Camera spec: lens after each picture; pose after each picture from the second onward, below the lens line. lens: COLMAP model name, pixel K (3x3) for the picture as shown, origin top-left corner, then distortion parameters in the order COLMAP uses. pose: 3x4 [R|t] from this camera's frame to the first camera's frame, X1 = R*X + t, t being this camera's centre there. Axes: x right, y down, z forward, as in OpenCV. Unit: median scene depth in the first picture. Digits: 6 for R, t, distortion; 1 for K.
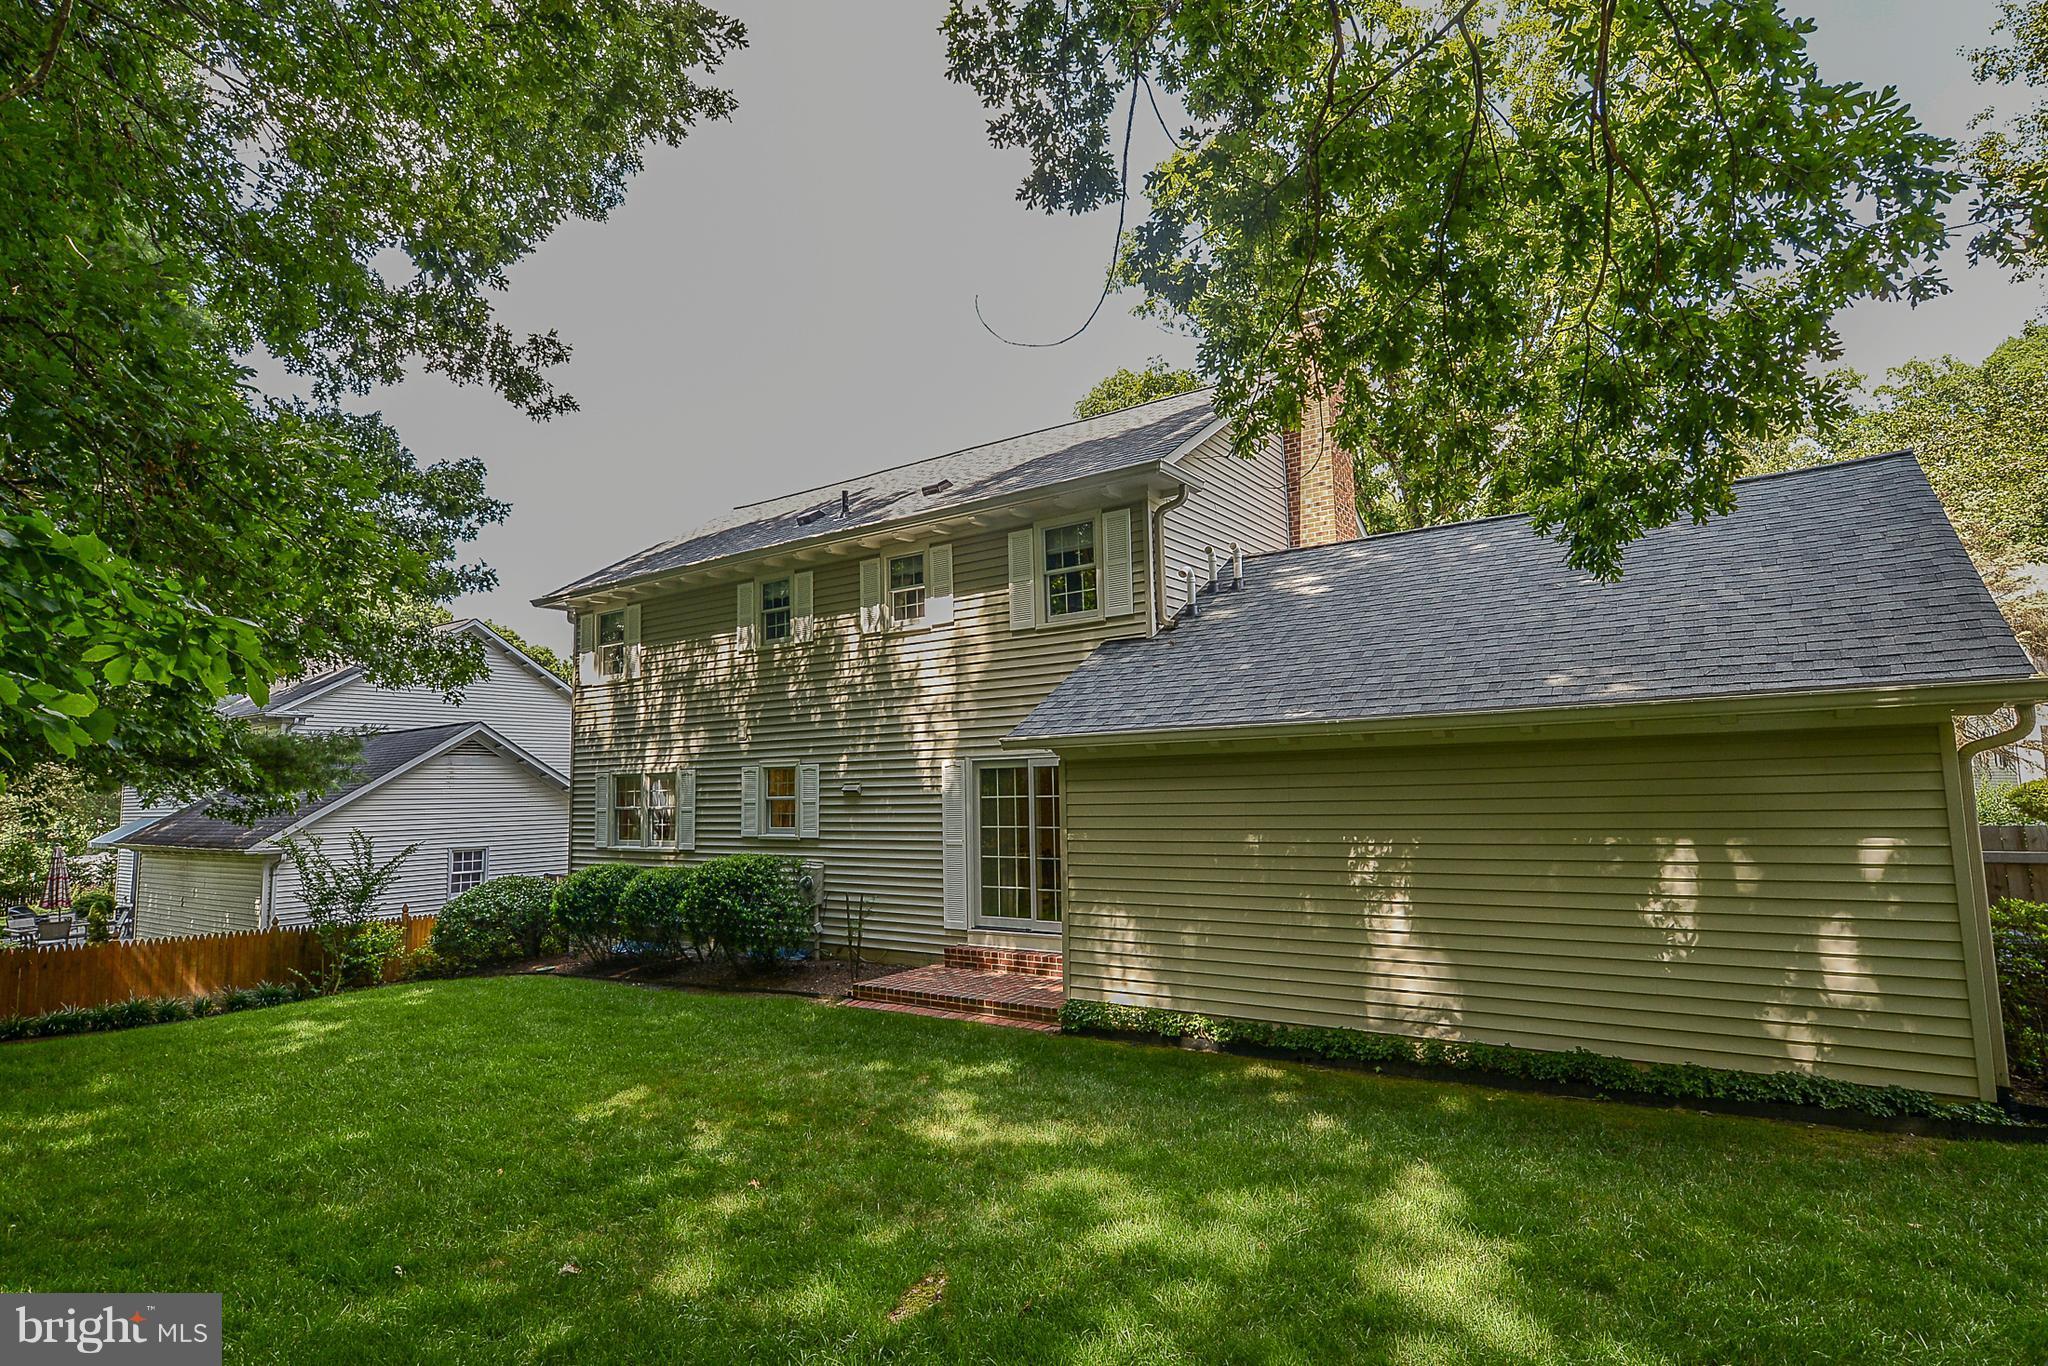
lens RADIAL K [[1041.7, 0, 1028.0], [0, 1041.7, 676.9], [0, 0, 1]] dist [-0.000747, 0.000653]
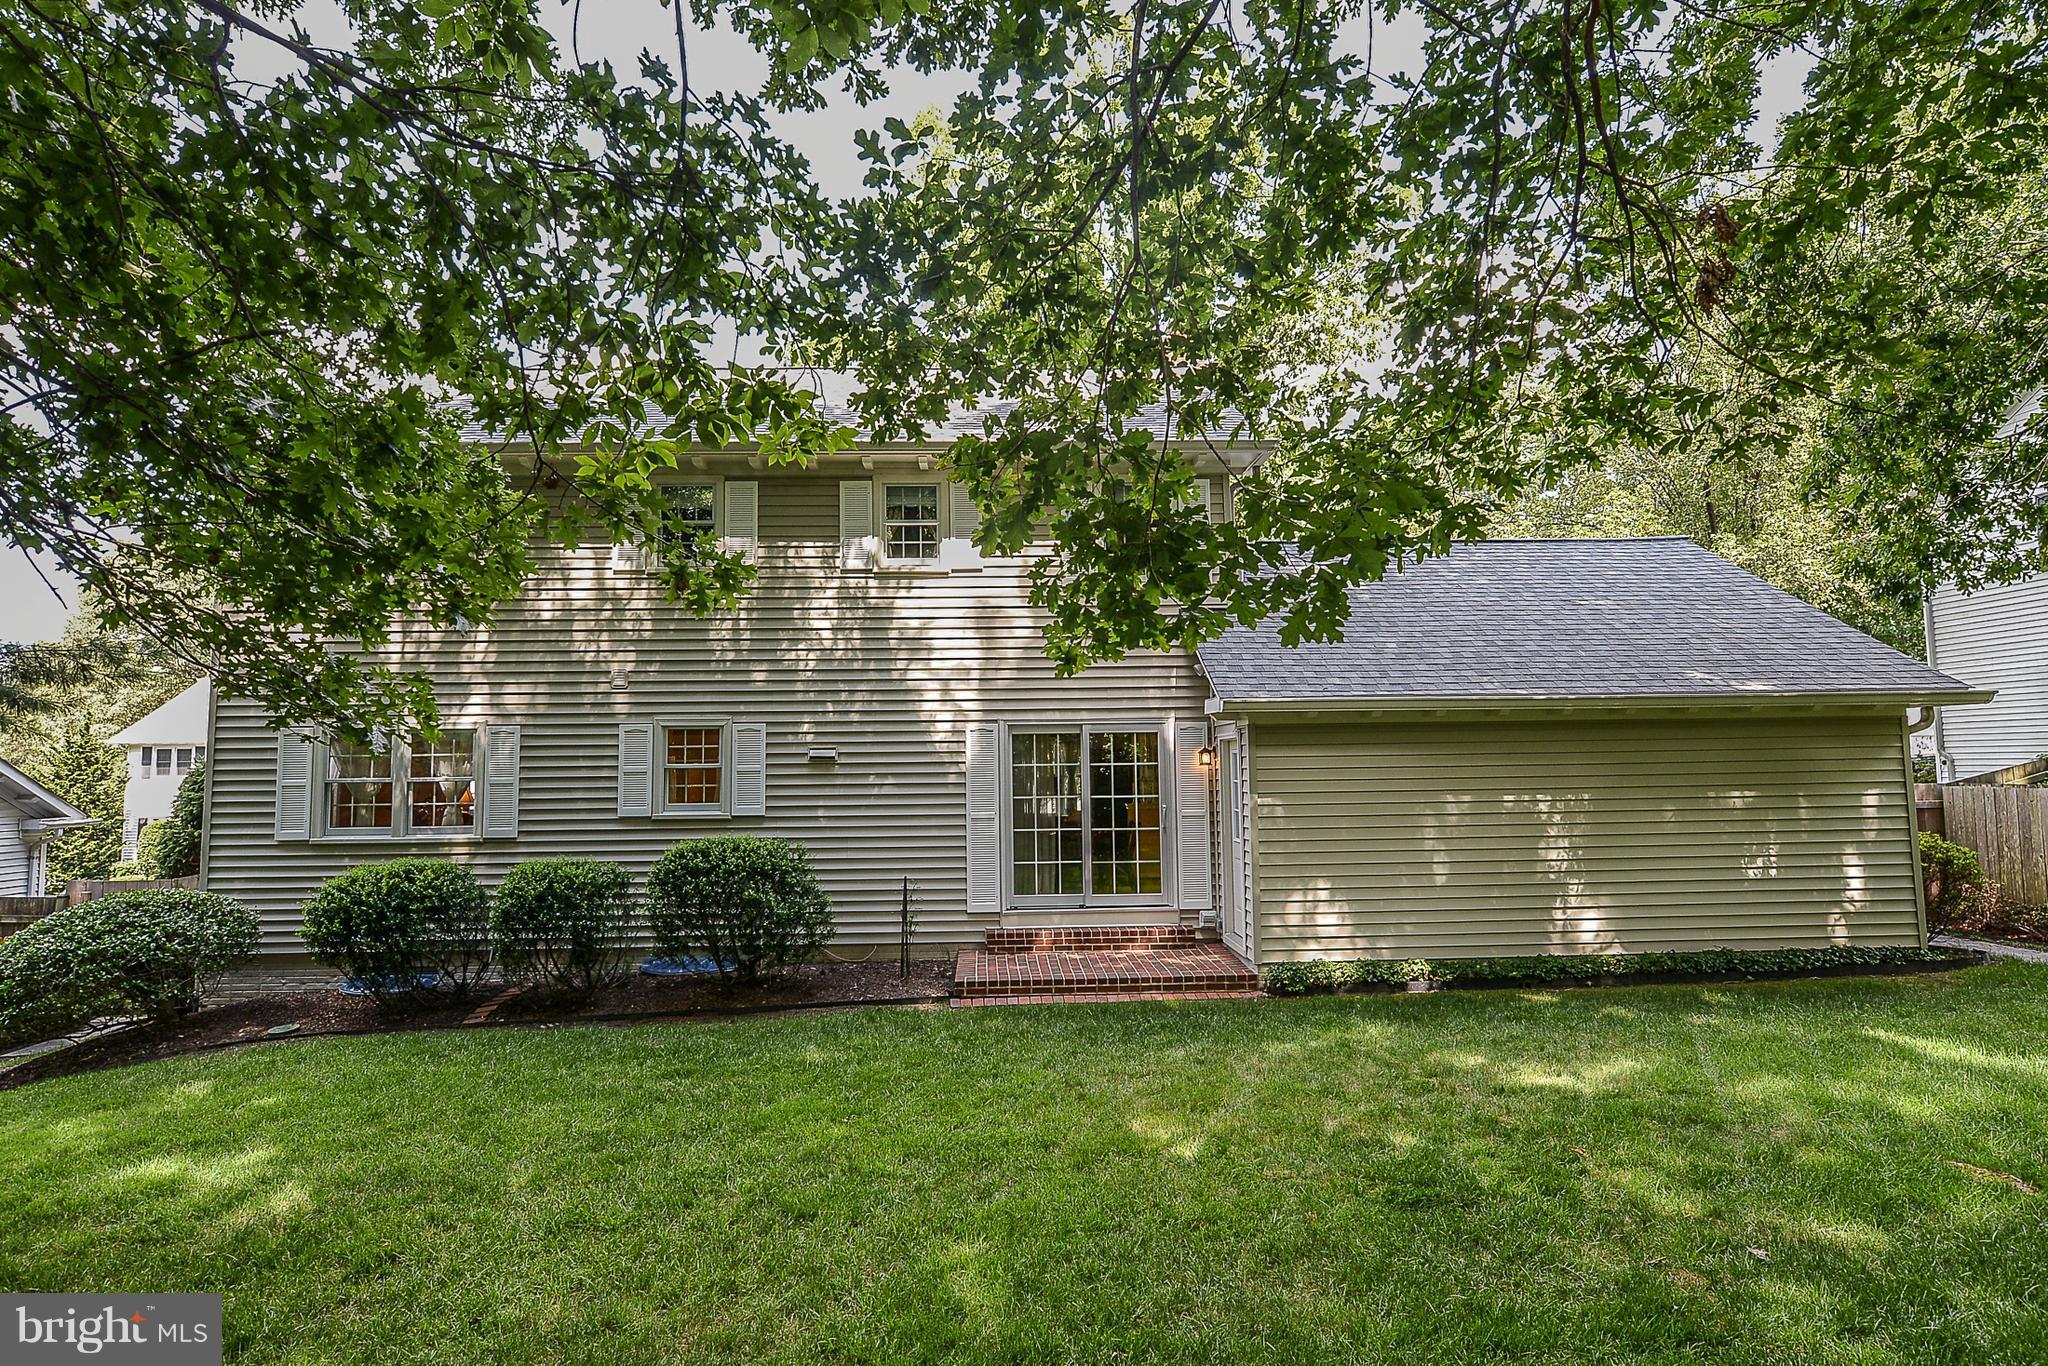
lens RADIAL K [[1041.7, 0, 1028.0], [0, 1041.7, 676.9], [0, 0, 1]] dist [-0.000747, 0.000653]
pose [[0.797226, 0.065455, 0.600121, -0.603758], [-0.069581, 0.997442, -0.016357, 0.054380], [-0.599657, -0.028717, 0.799742, 0.276000]]
